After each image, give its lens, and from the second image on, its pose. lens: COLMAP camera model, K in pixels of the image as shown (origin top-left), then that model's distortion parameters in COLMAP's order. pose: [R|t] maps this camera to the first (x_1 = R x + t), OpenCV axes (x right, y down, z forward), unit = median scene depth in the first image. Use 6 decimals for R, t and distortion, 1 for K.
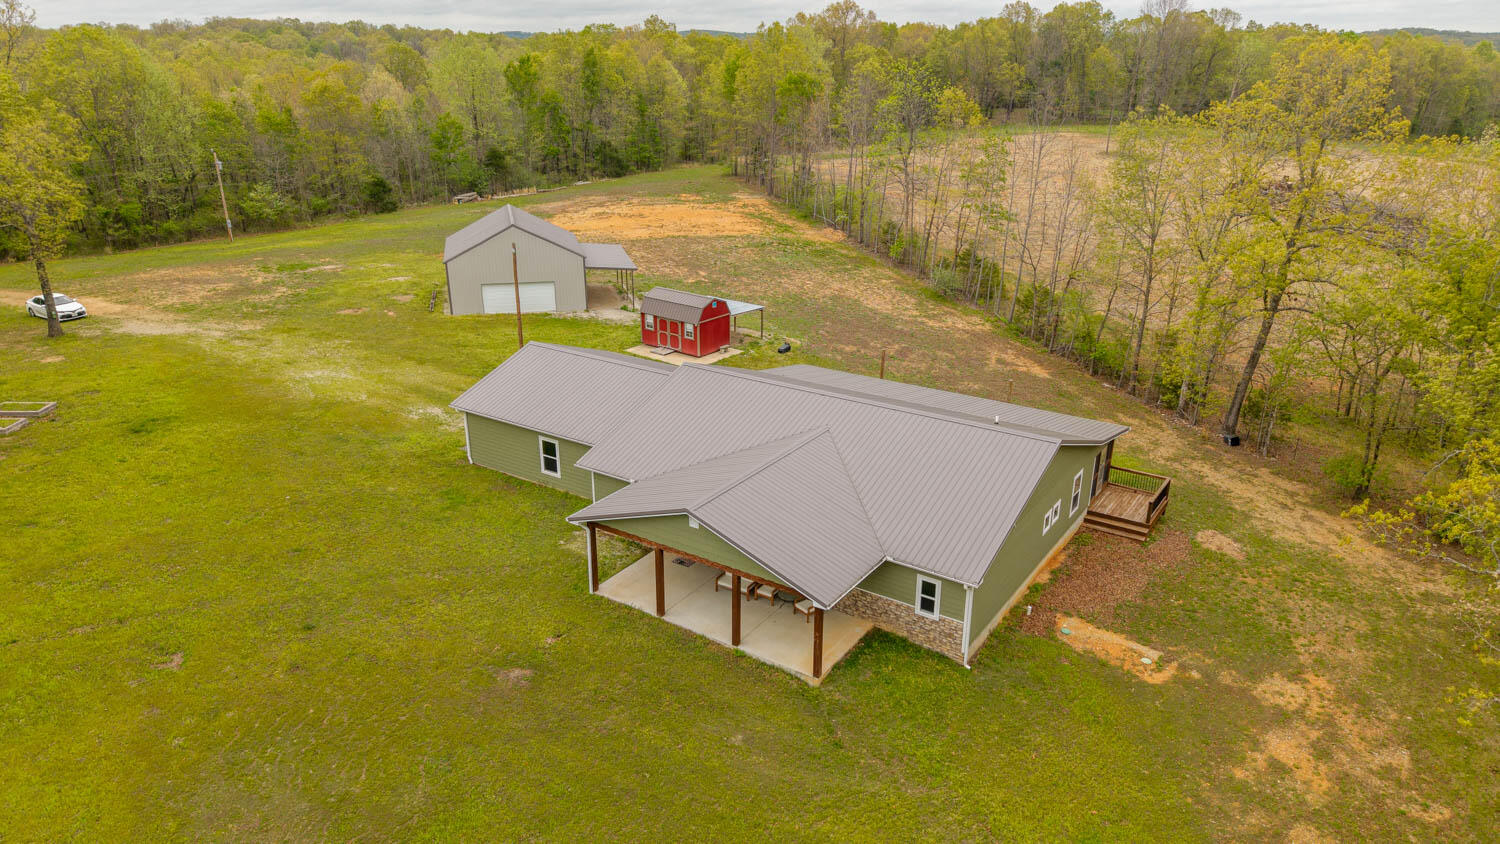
lens RADIAL K [[1005.2, 0, 750.9], [0, 1005.2, 424.5], [0, 0, 1]] dist [0.038985, -0.044387]
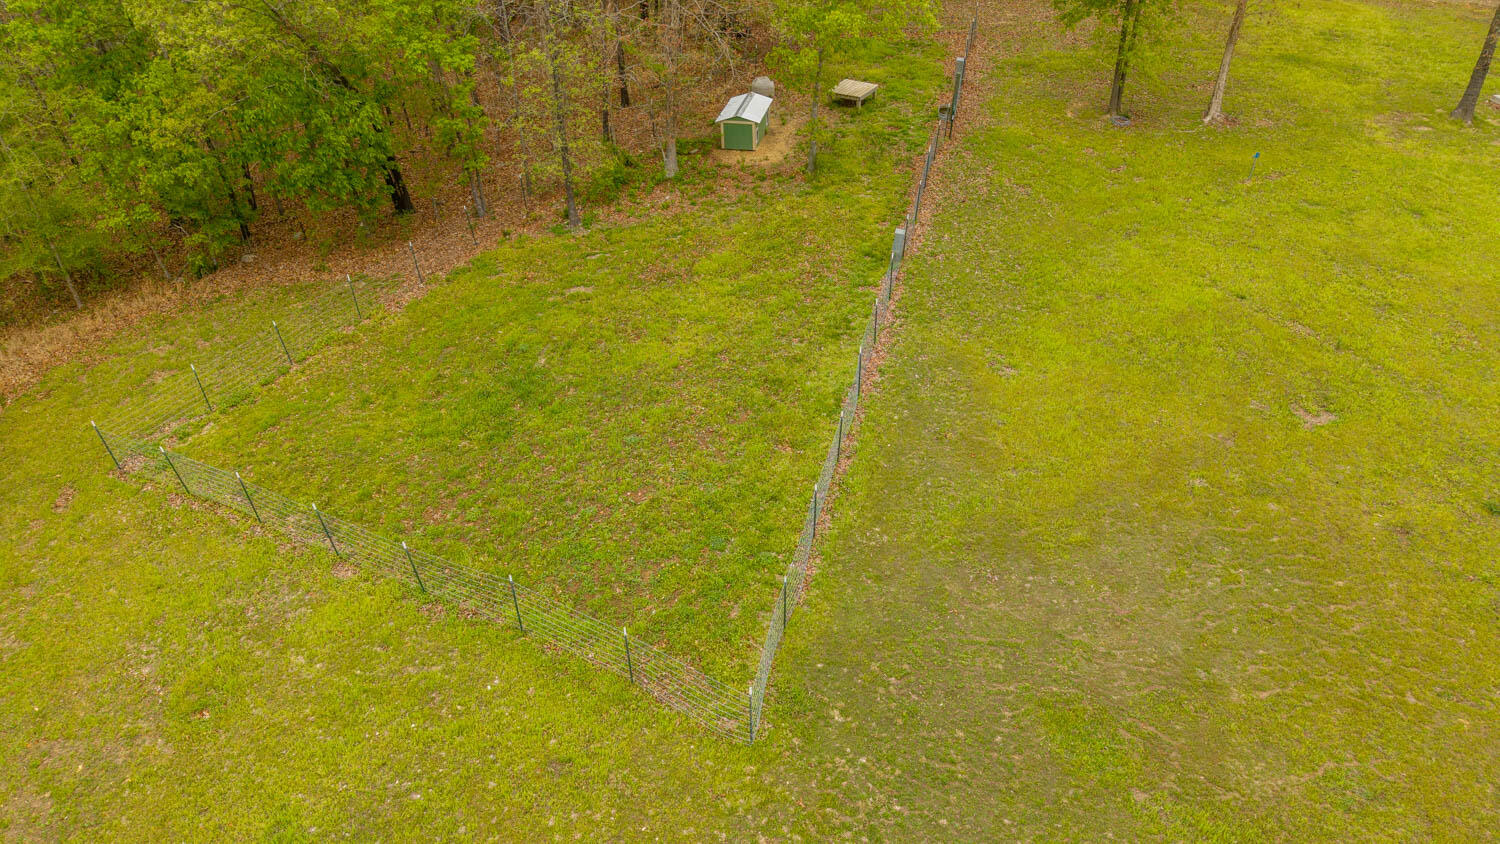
lens RADIAL K [[1005.2, 0, 751.0], [0, 1005.2, 420.7], [0, 0, 1]] dist [0.038985, -0.044387]
pose [[0.059313, 0.575458, -0.815678, 0.010708], [-0.354477, 0.776005, 0.521692, -0.004309], [0.933182, 0.258196, 0.250014, 0.197736]]
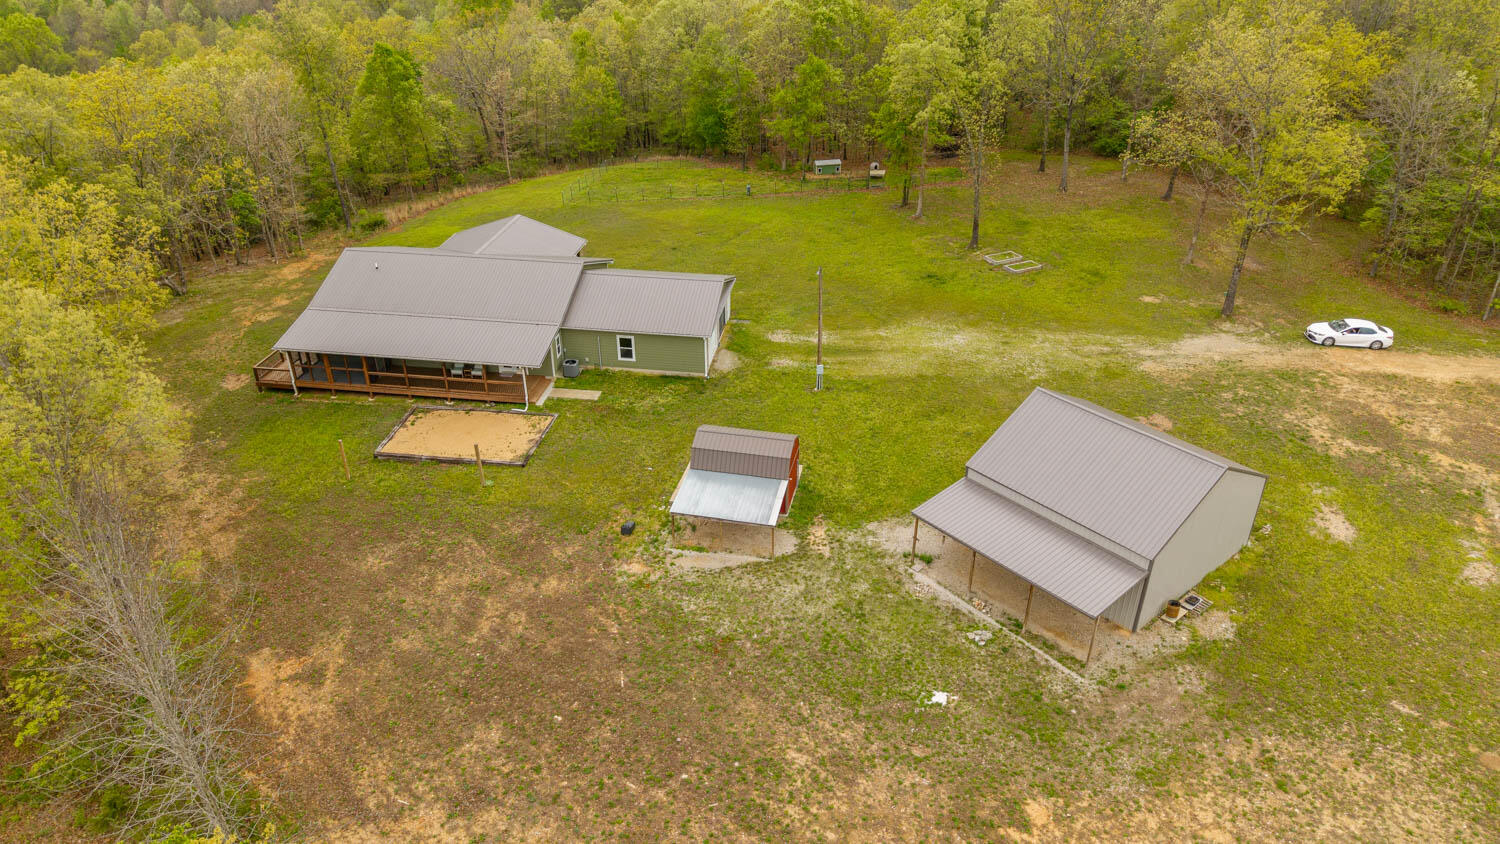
lens RADIAL K [[1005.2, 0, 747.4], [0, 1005.2, 423.0], [0, 0, 1]] dist [0.038985, -0.044387]
pose [[-0.901003, 0.209919, -0.379641, 0.226834], [-0.156752, 0.658461, 0.736110, -0.712694], [0.404503, 0.722746, -0.560370, 1.432306]]
